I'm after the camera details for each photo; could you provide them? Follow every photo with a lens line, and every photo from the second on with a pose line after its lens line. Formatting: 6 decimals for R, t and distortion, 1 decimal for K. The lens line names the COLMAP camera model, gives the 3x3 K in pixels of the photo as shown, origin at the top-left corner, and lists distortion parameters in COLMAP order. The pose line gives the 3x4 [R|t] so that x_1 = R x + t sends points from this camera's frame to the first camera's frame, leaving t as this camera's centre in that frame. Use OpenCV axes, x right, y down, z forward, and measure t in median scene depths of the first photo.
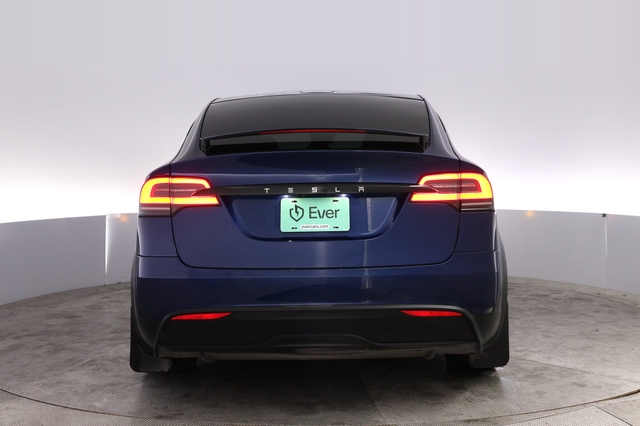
lens RADIAL K [[538.7, 0, 320.0], [0, 538.7, 213.0], [0, 0, 1]] dist [-0.000712, 0.000236]
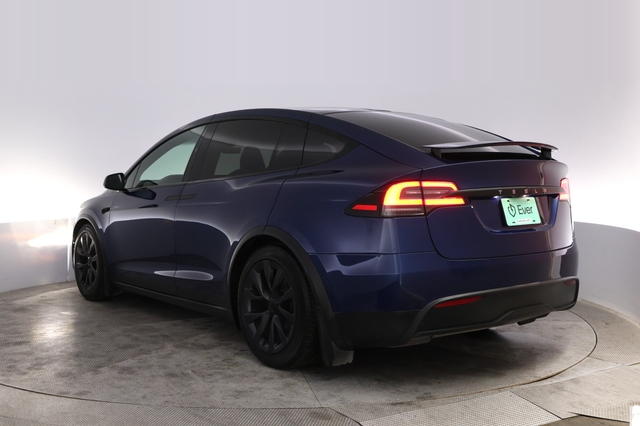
lens RADIAL K [[538.7, 0, 320.0], [0, 538.7, 213.0], [0, 0, 1]] dist [-0.000712, 0.000236]
pose [[0.922944, -0.023555, 0.384212, -0.922939], [0.032211, 0.999351, -0.016108, 0.011897], [-0.383583, 0.027243, 0.923104, 0.028373]]
